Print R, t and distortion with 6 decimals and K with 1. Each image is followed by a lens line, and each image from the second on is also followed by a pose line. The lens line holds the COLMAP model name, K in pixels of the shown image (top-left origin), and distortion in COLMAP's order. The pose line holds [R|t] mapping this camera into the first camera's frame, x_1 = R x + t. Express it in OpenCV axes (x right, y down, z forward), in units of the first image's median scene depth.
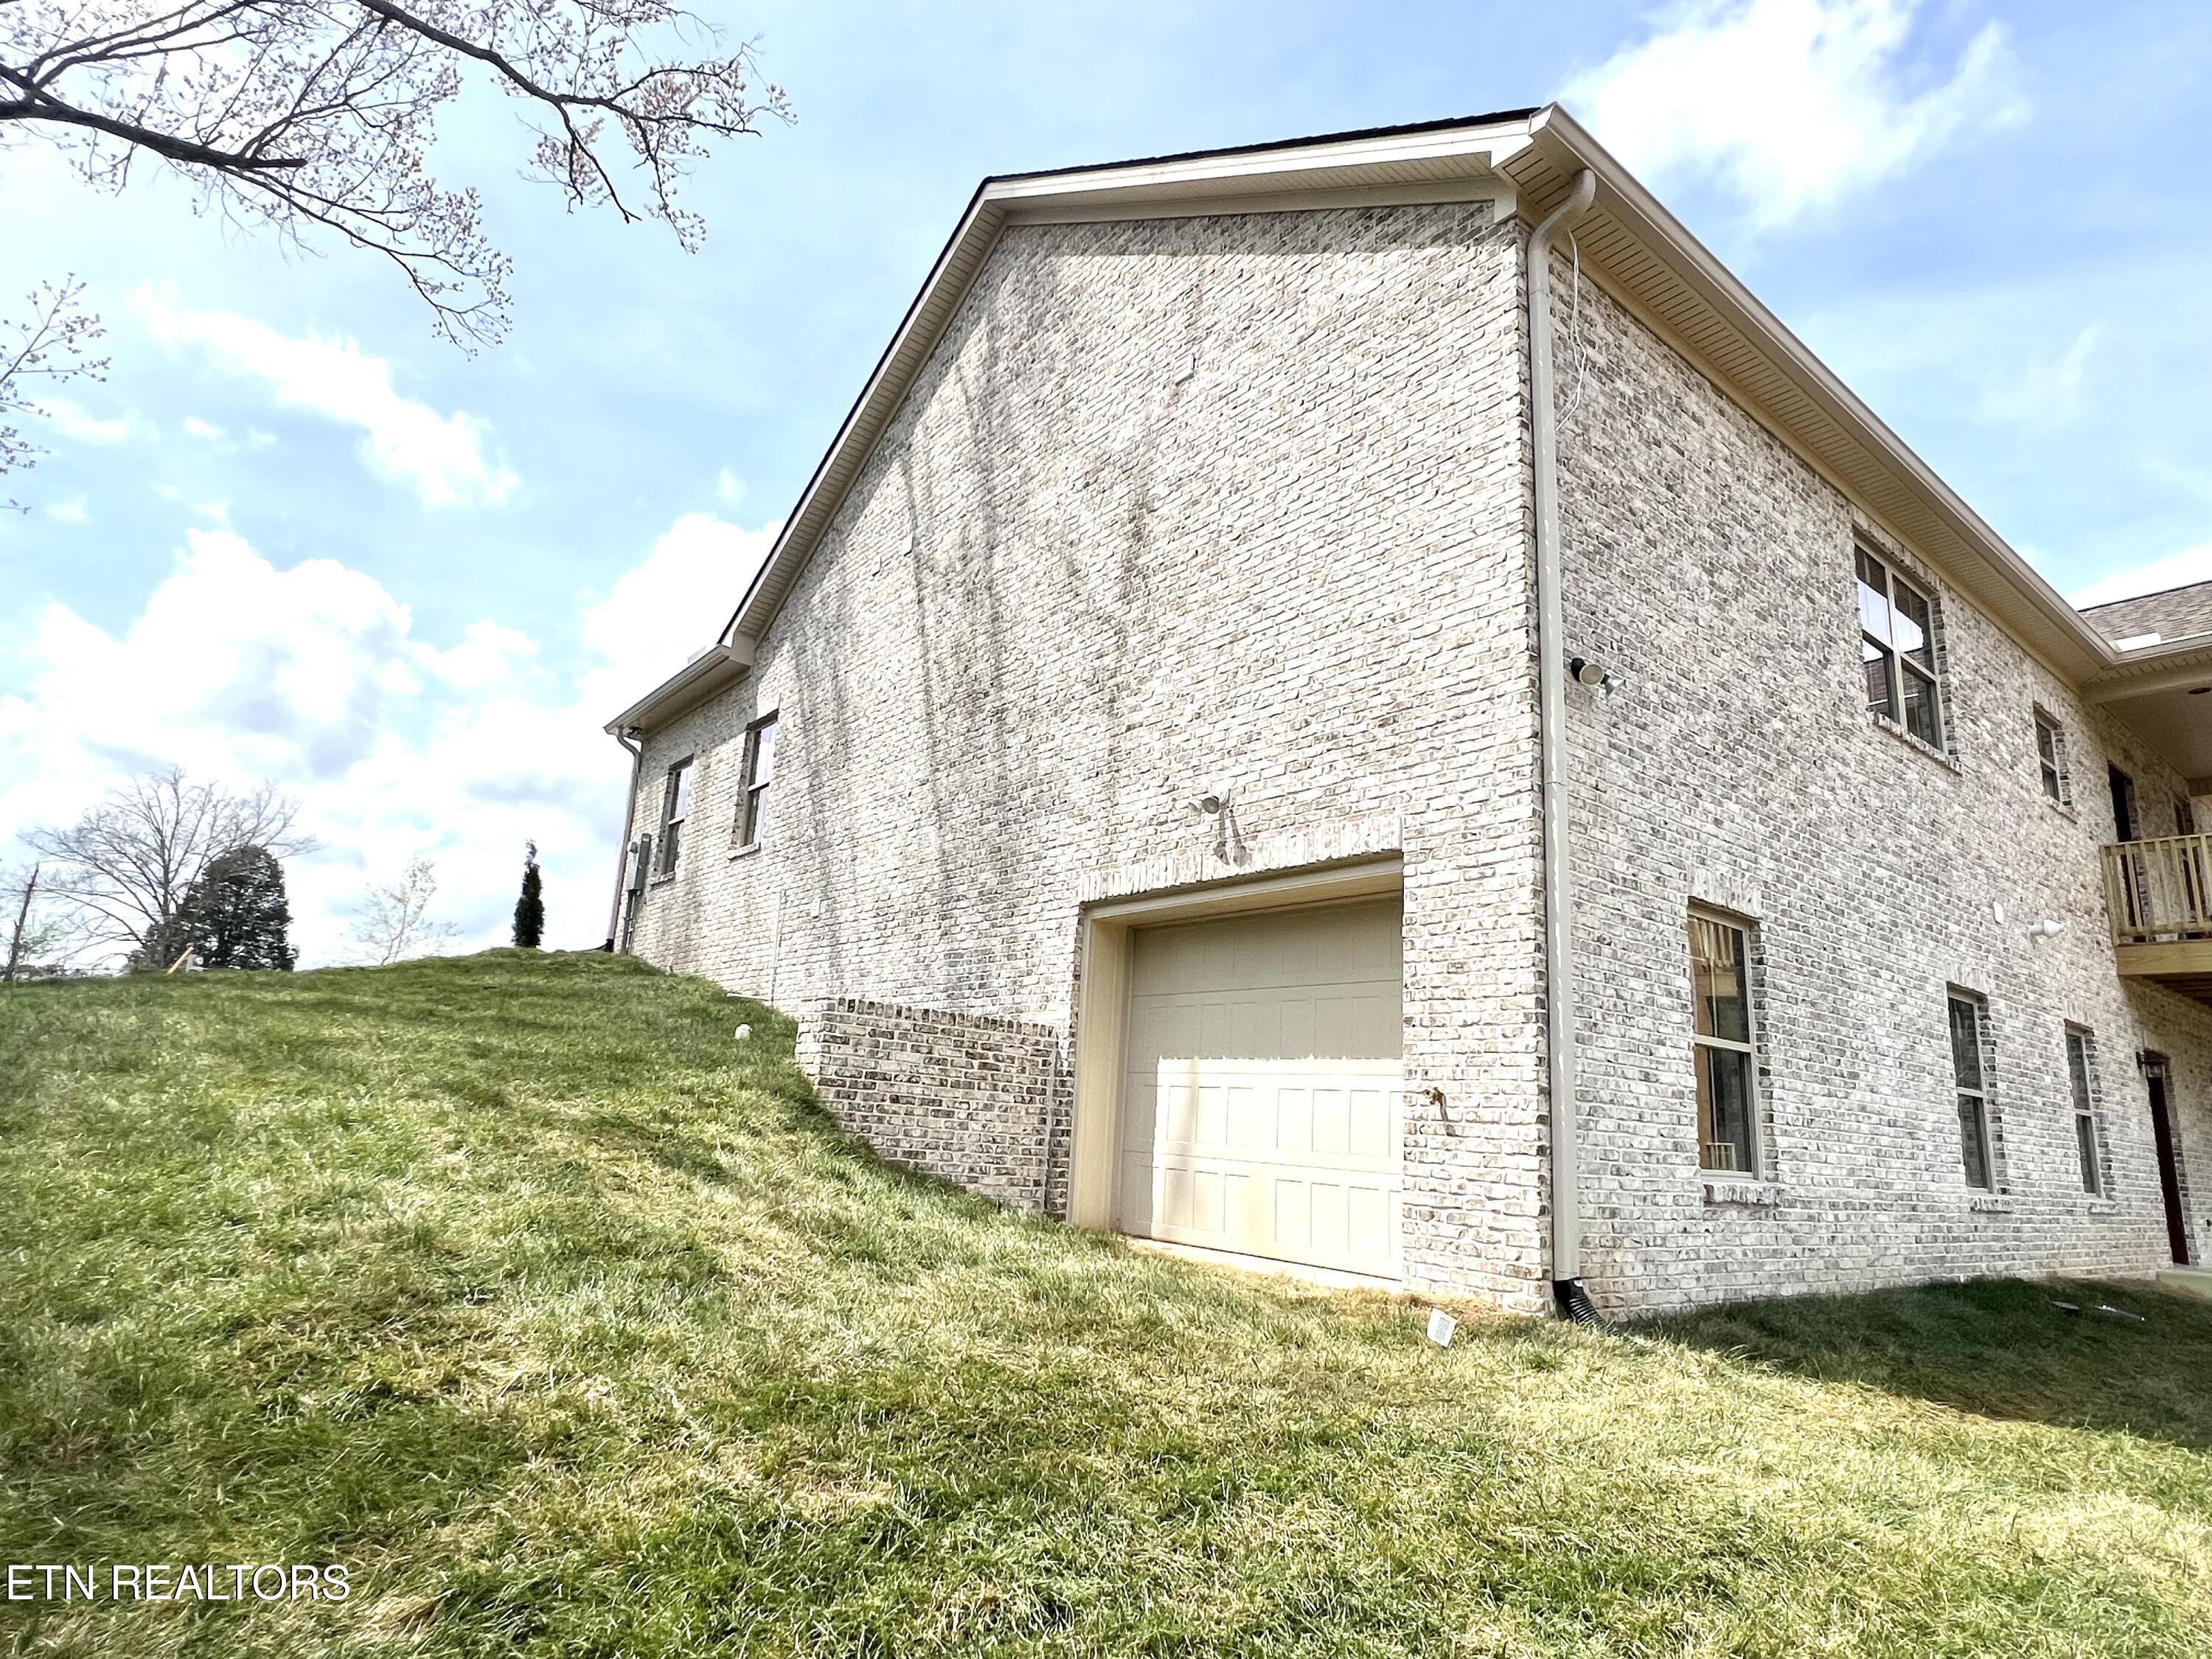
lens RADIAL K [[1226.1, 0, 1082.9], [0, 1226.1, 836.5], [0, 0, 1]] dist [-0.005161, 0.003612]
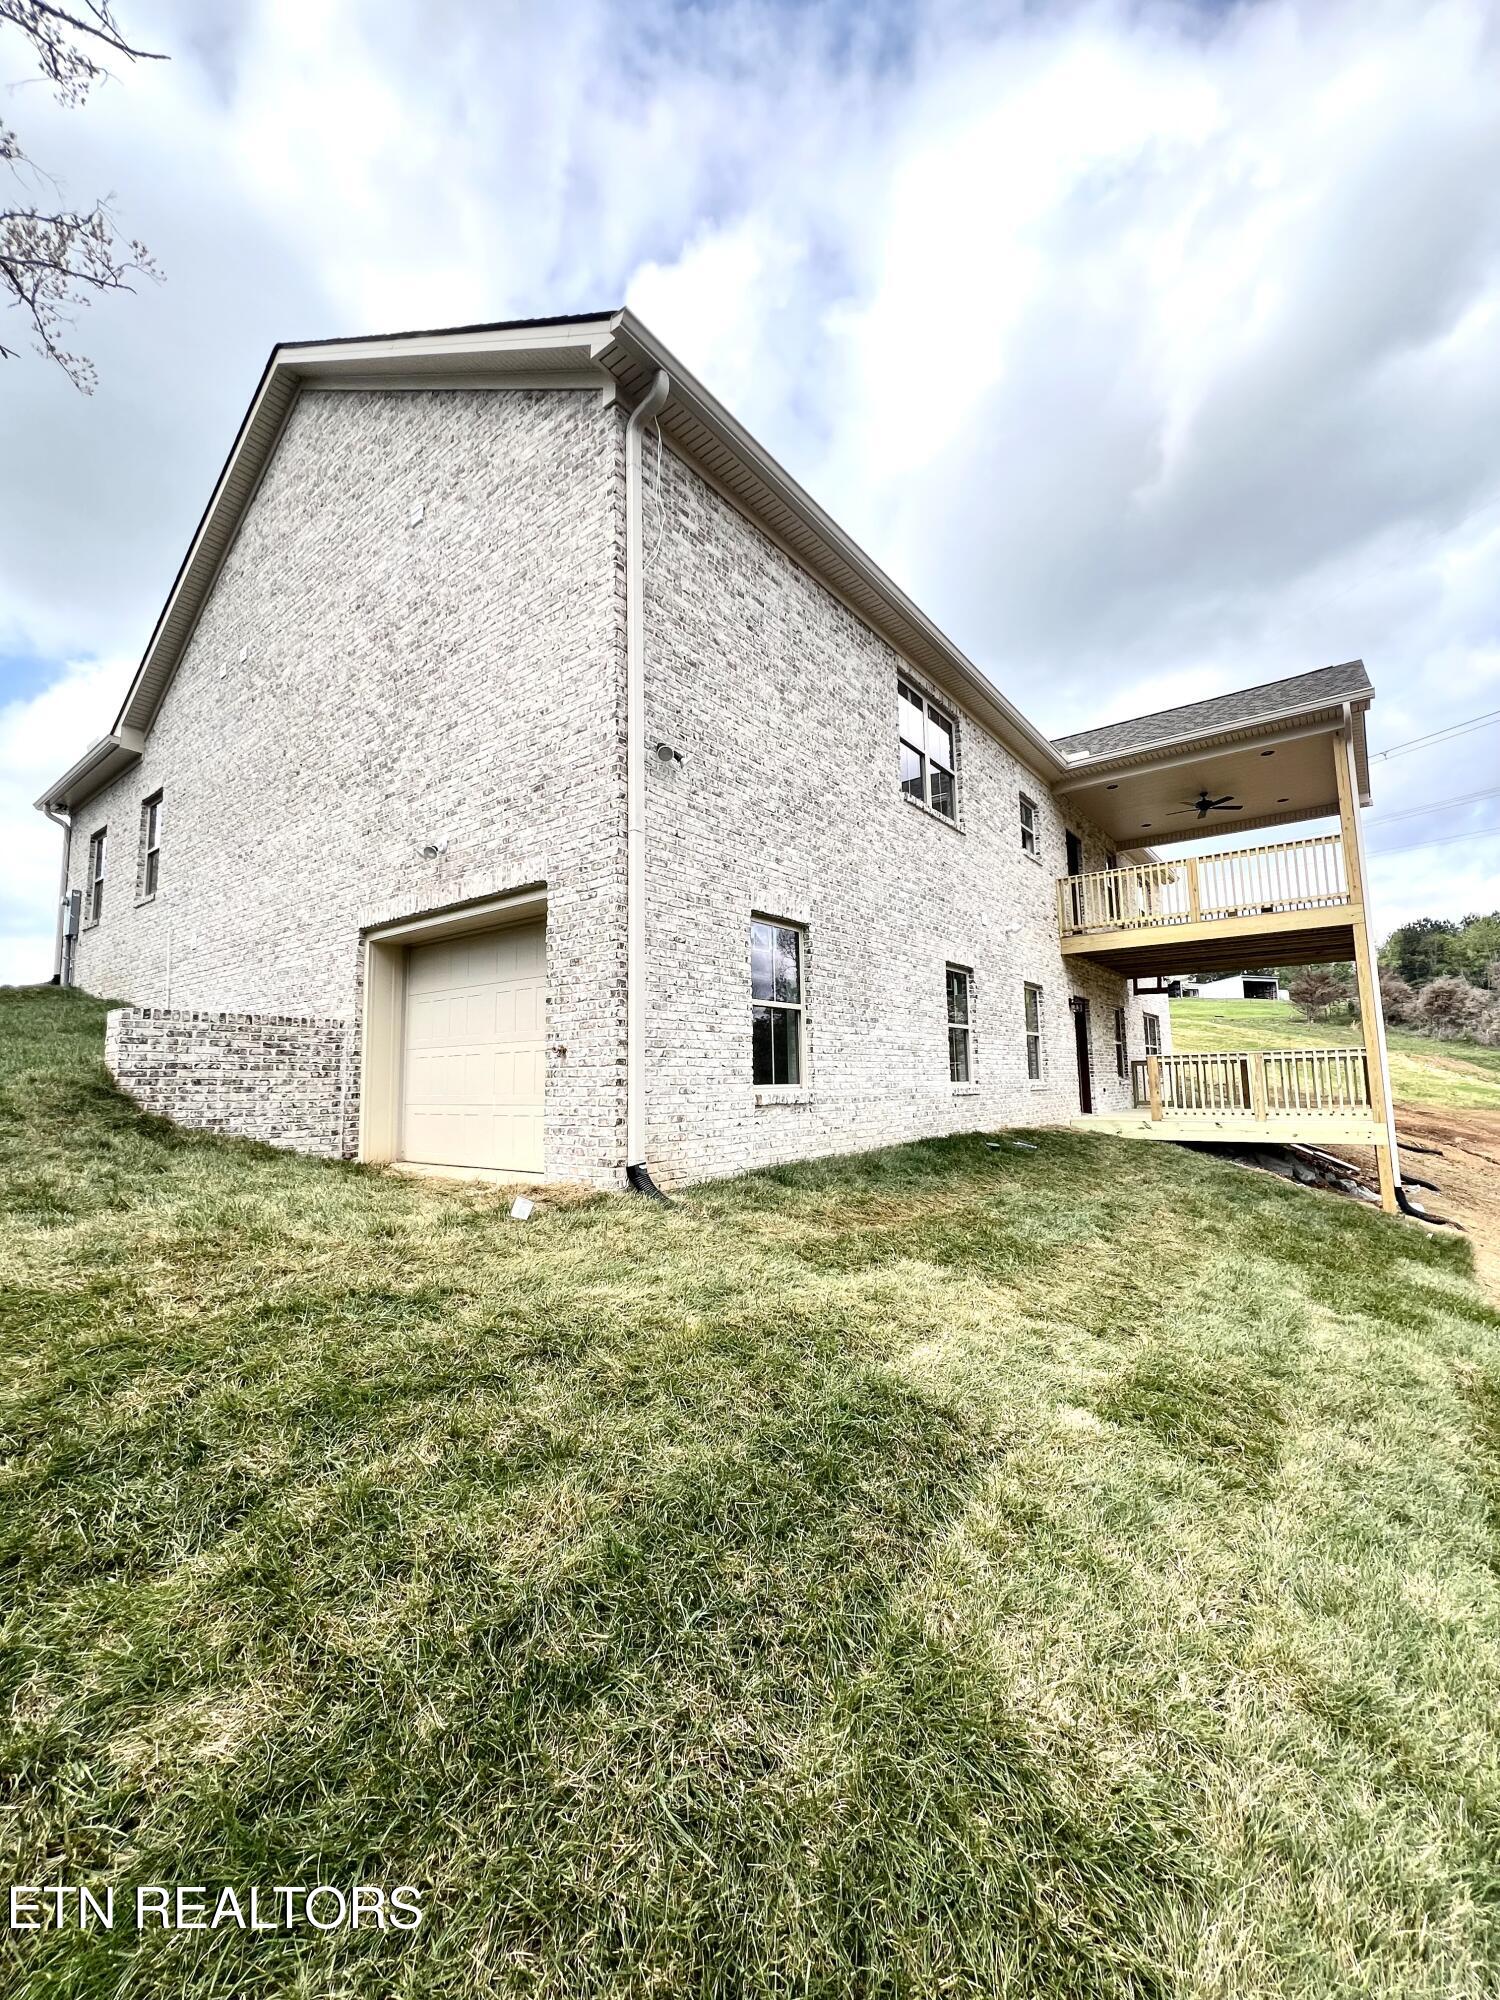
lens RADIAL K [[805.4, 0, 748.4], [0, 805.4, 997.5], [0, 0, 1]] dist [0.000841, 0.001392]
pose [[0.965440, -0.053155, 0.255146, 0.193210], [0.019074, 0.990766, 0.134235, 0.018971], [-0.259925, -0.124729, 0.957539, 0.029317]]
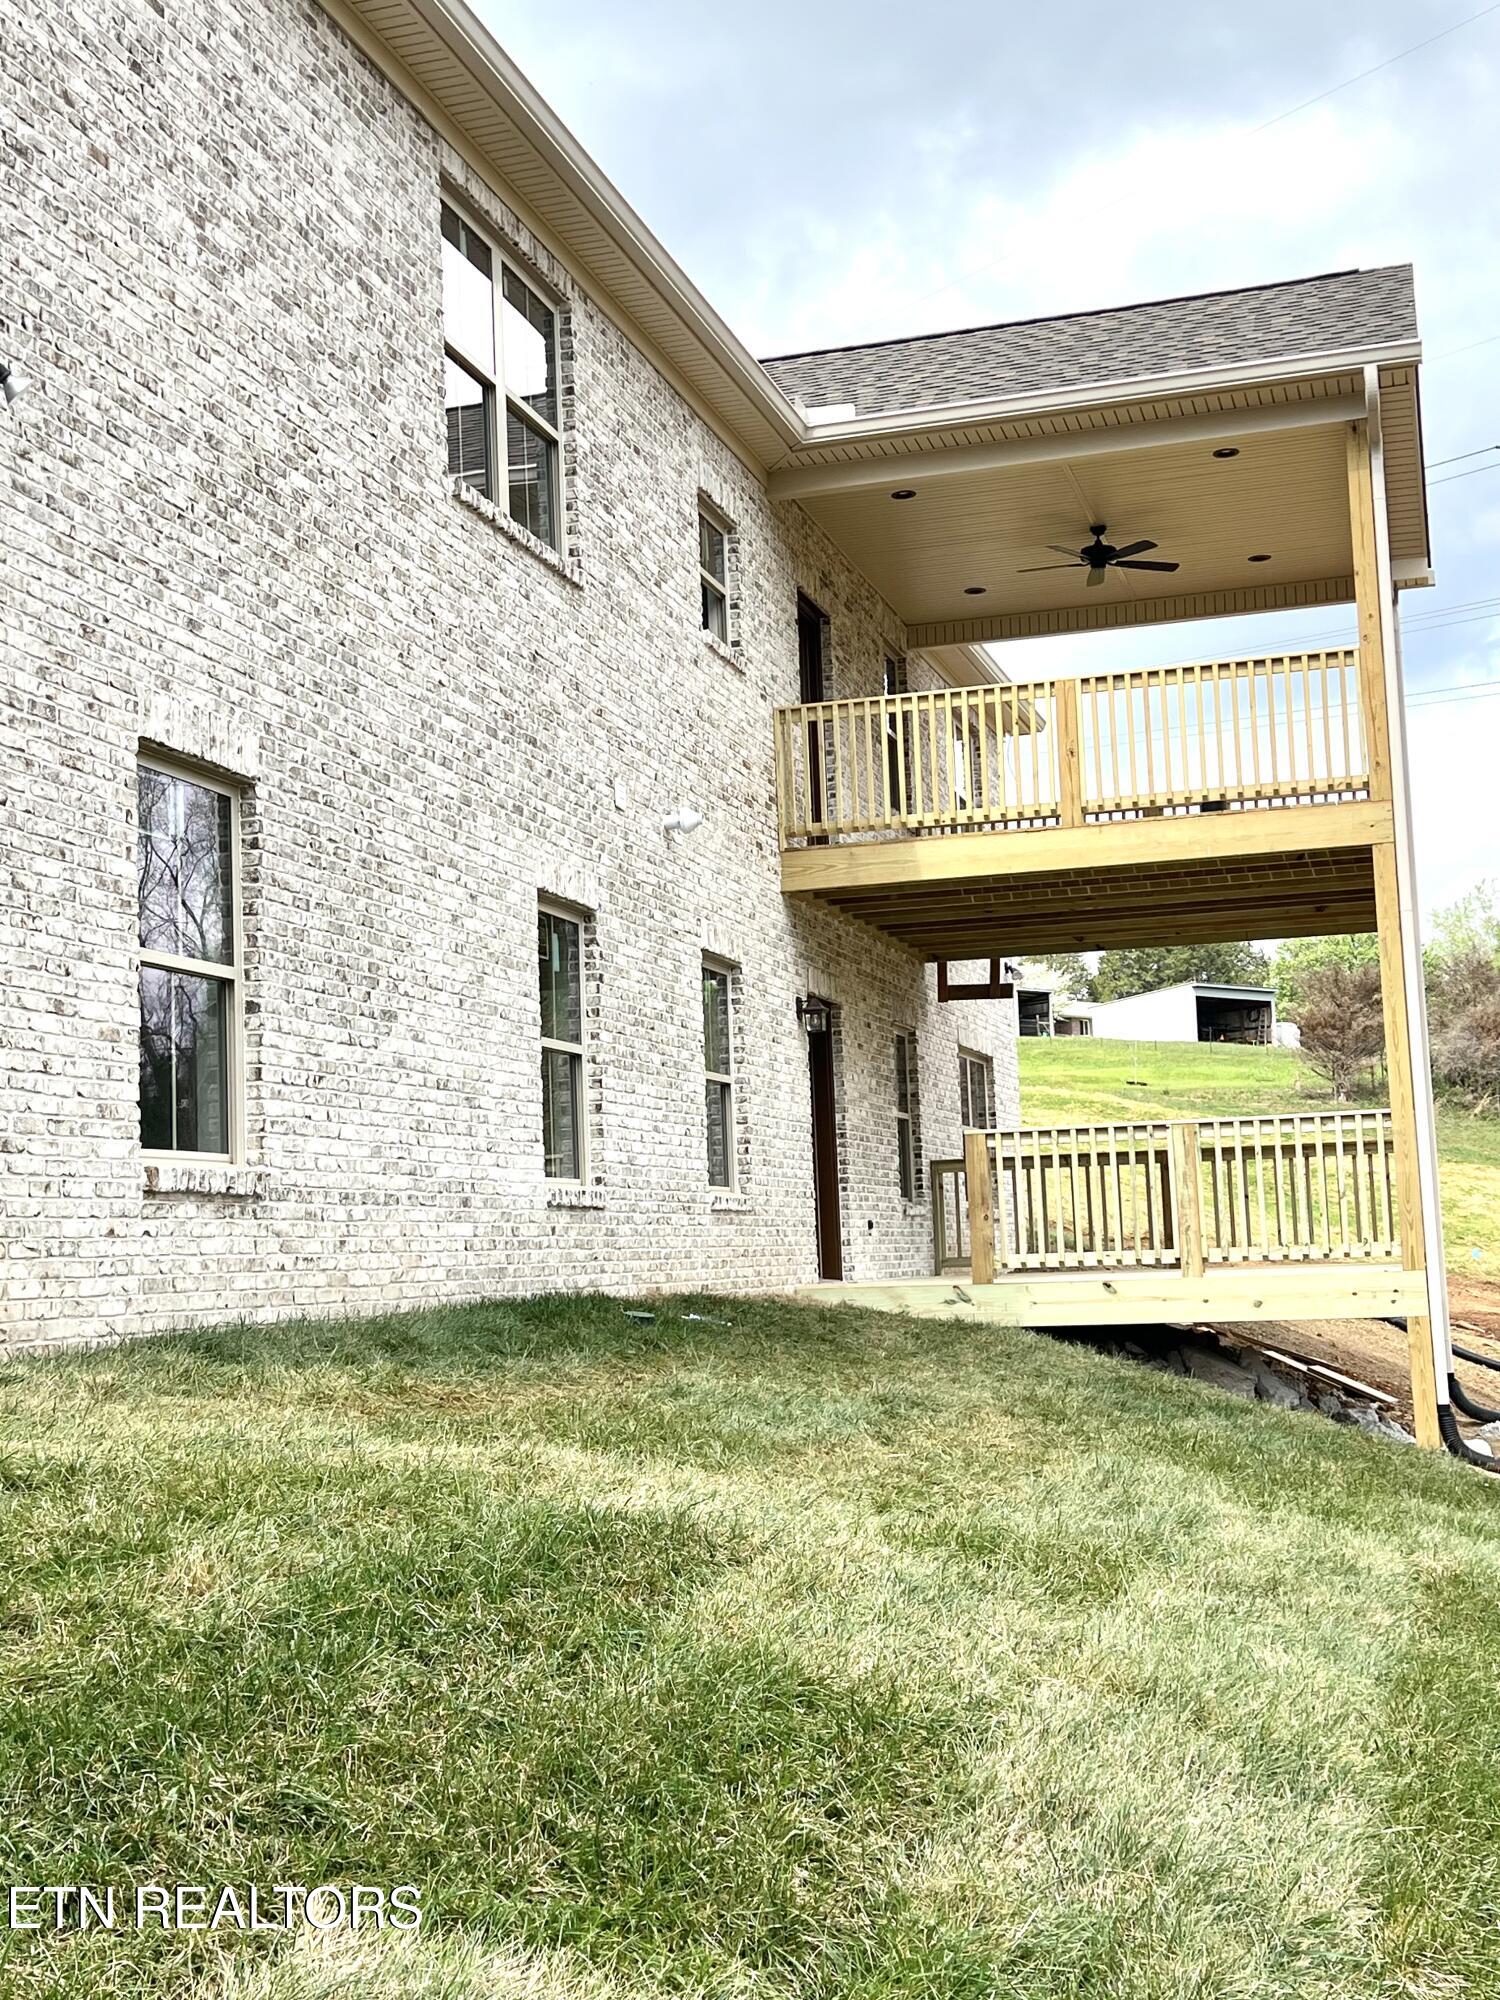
lens RADIAL K [[2418.7, 0, 692.8], [0, 2418.7, 1008.4], [0, 0, 1]] dist [0.067324, 0.000000]
pose [[0.822612, -0.031204, 0.567747, 0.001146], [-0.047252, 0.991288, 0.122946, 0.016030], [-0.566637, -0.127964, 0.813970, -0.192008]]
